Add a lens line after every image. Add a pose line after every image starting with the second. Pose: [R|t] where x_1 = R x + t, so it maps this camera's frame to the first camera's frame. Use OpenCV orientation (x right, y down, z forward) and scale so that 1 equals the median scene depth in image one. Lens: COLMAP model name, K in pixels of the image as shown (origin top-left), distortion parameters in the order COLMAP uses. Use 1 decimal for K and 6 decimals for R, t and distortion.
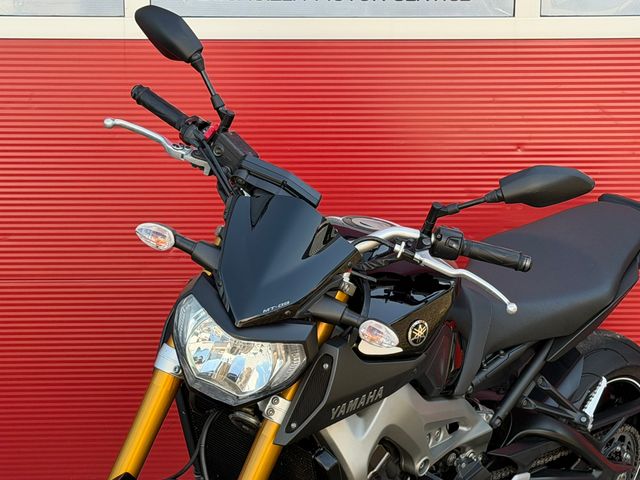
lens RADIAL K [[1503.8, 0, 320.0], [0, 1503.8, 240.0], [0, 0, 1]] dist [0.098779, 0.447358]
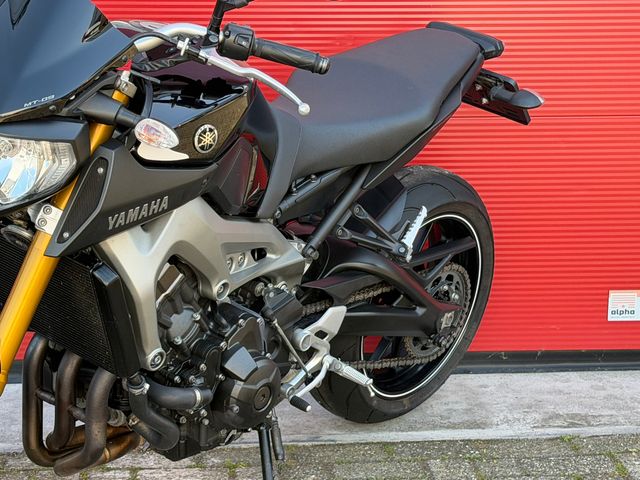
lens RADIAL K [[1503.8, 0, 320.0], [0, 1503.8, 240.0], [0, 0, 1]] dist [0.098779, 0.447358]
pose [[0.997948, -0.007465, 0.063599, 0.074424], [0.004009, 0.998516, 0.054302, 0.072512], [-0.063910, -0.053936, 0.996497, 0.067591]]
